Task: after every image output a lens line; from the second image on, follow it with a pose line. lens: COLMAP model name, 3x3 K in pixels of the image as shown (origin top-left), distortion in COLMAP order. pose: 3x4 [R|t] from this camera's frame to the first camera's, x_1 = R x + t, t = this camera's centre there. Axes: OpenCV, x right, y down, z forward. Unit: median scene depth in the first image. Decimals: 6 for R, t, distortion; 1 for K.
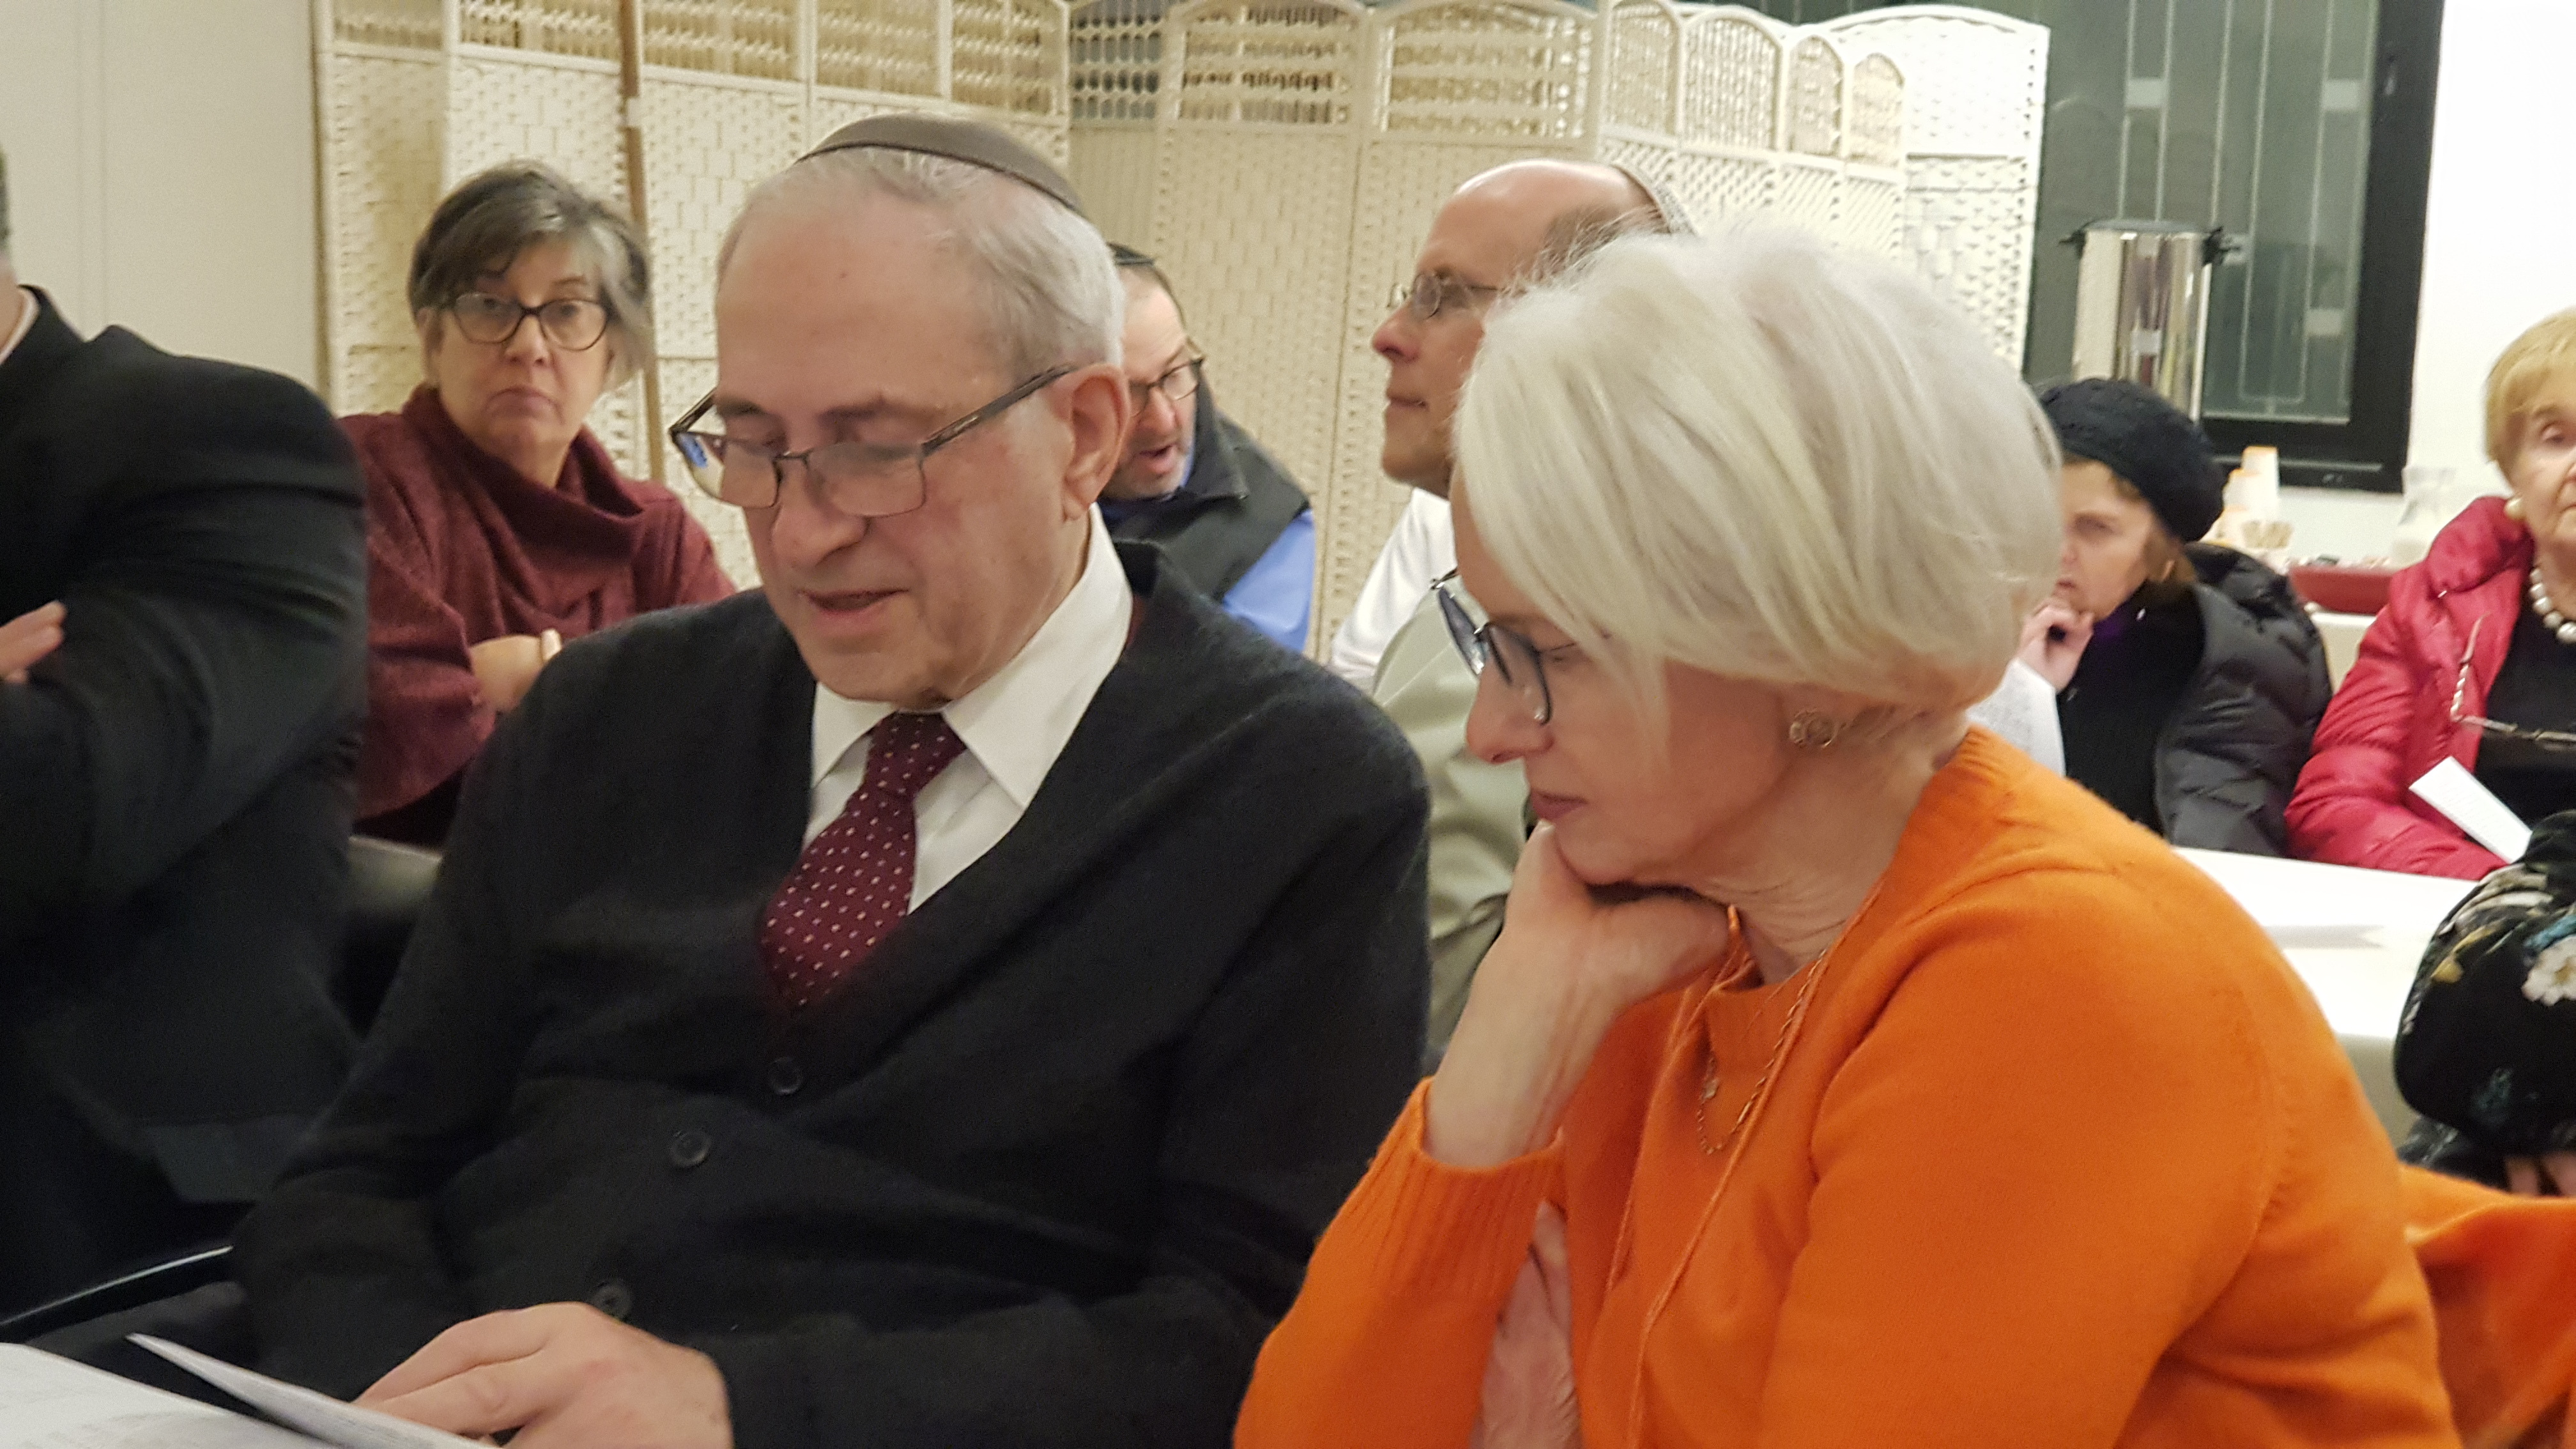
lens RADIAL K [[3784.3, 0, 1311.2], [0, 3784.3, 720.1], [0, 0, 1]] dist [0.066413, 0.000000]
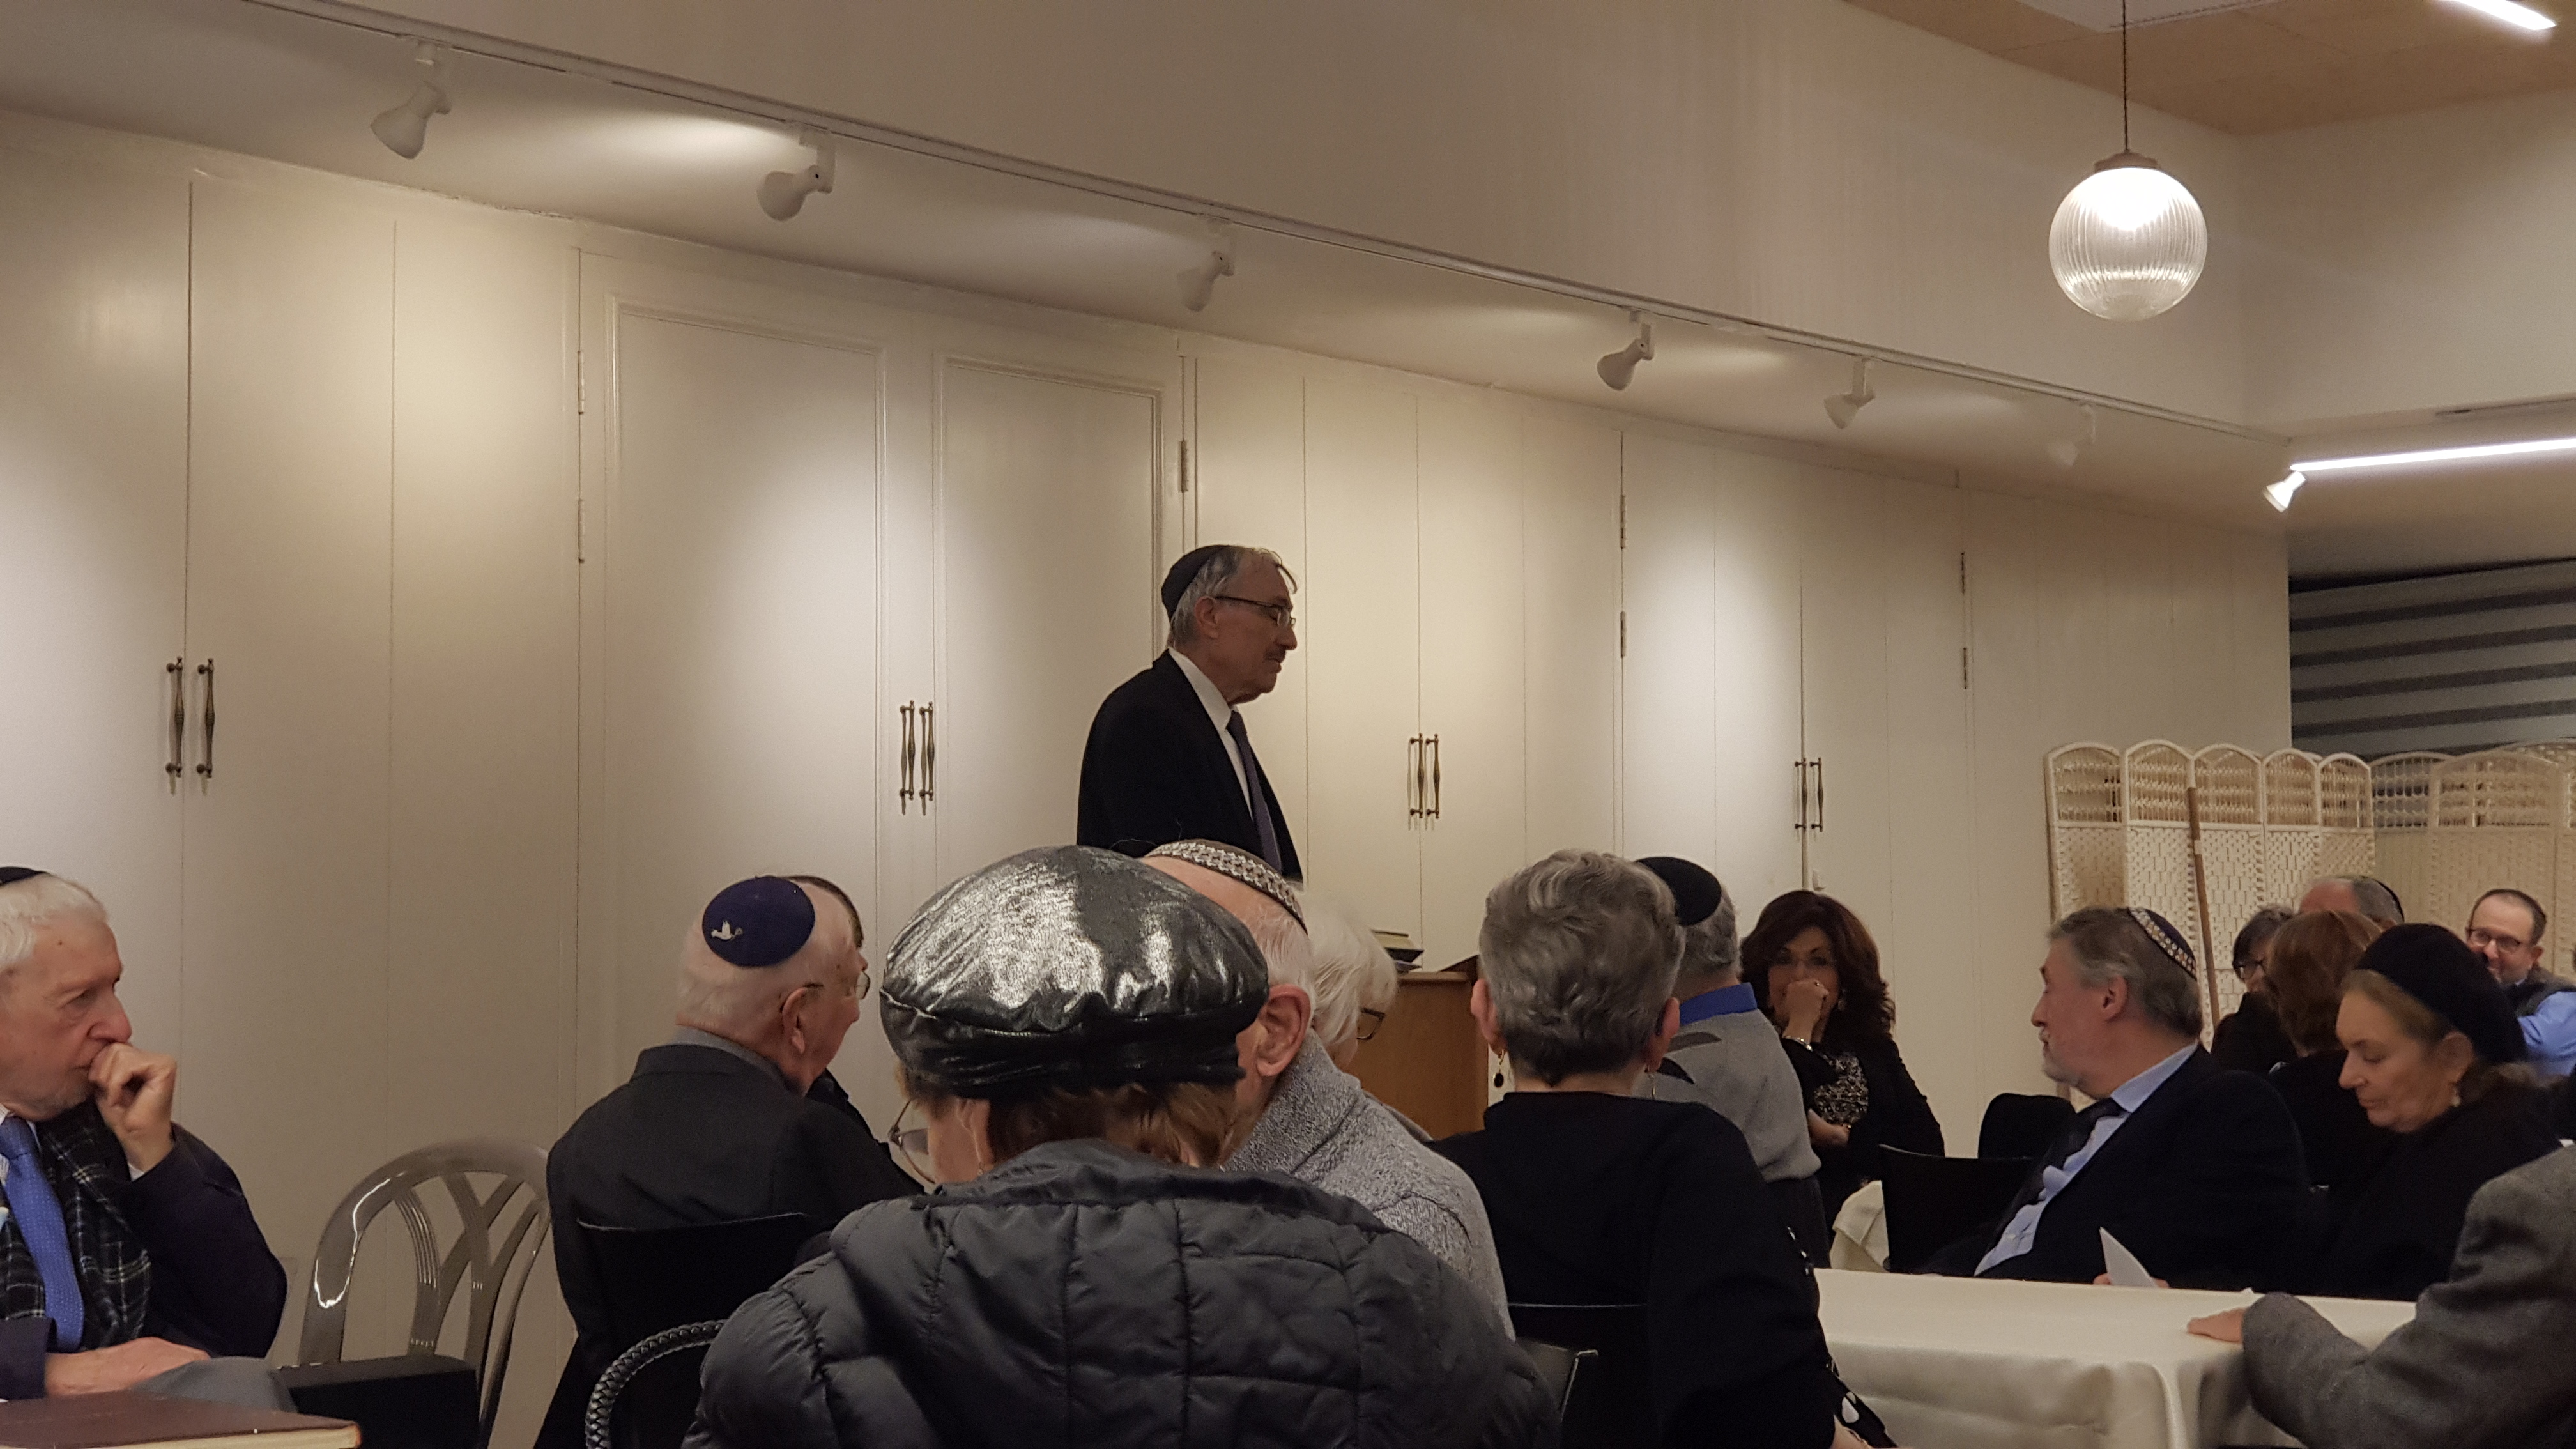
lens RADIAL K [[3784.3, 0, 1292.3], [0, 3784.3, 654.7], [0, 0, 1]] dist [0.066413, 0.000000]
pose [[0.975637, -0.057927, -0.211605, -0.213595], [0.020244, 0.984168, -0.176079, 0.079477], [0.218455, 0.167506, 0.961363, -1.015278]]
